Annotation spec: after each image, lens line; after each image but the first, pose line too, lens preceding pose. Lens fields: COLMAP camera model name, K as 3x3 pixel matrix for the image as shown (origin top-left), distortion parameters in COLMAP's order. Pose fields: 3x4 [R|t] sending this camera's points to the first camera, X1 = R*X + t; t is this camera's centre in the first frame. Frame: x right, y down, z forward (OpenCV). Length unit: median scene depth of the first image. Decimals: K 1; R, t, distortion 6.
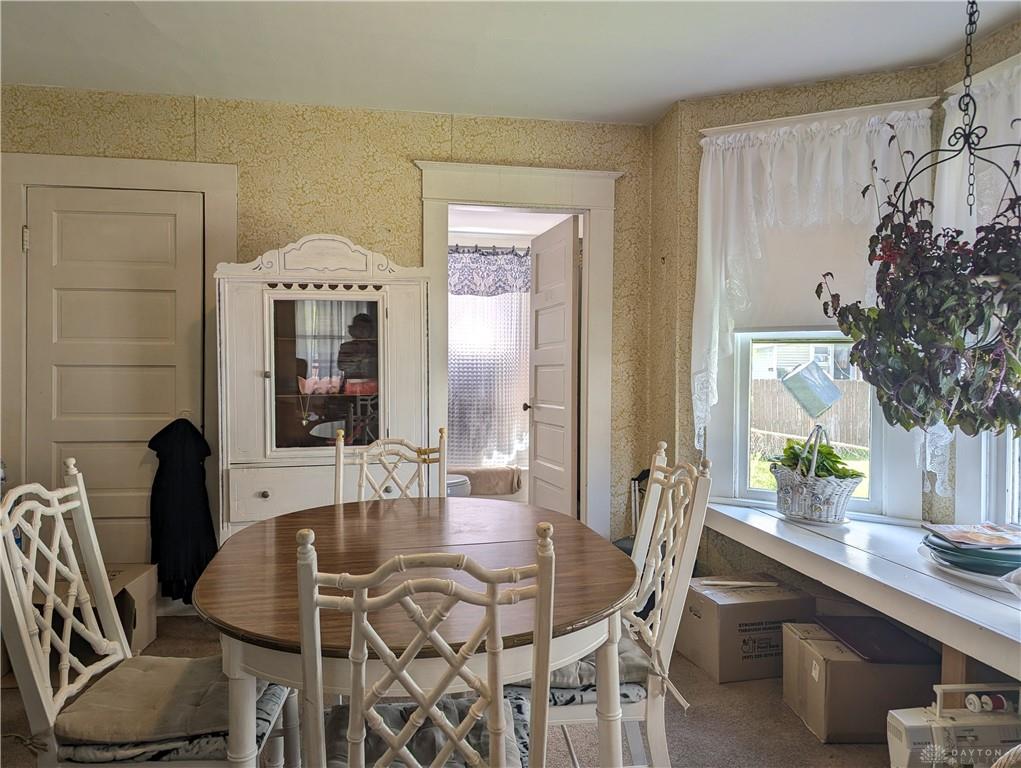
lens RADIAL K [[718.8, 0, 509.0], [0, 718.8, 381.3], [0, 0, 1]] dist [0.043958, 0.000870]
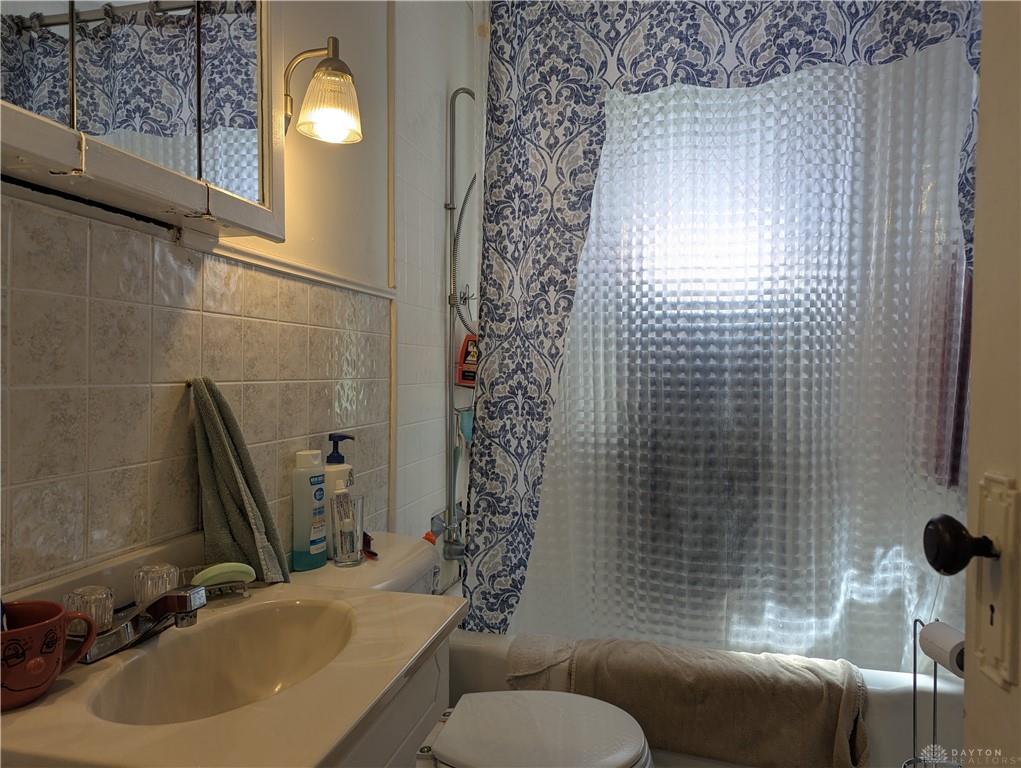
lens RADIAL K [[718.8, 0, 509.0], [0, 718.8, 388.2], [0, 0, 1]] dist [0.043958, 0.000870]
pose [[0.913148, 0.012862, -0.407425, 0.004261], [-0.021245, 0.999645, -0.016057, 0.012425], [0.407074, 0.023318, 0.913097, 0.673149]]
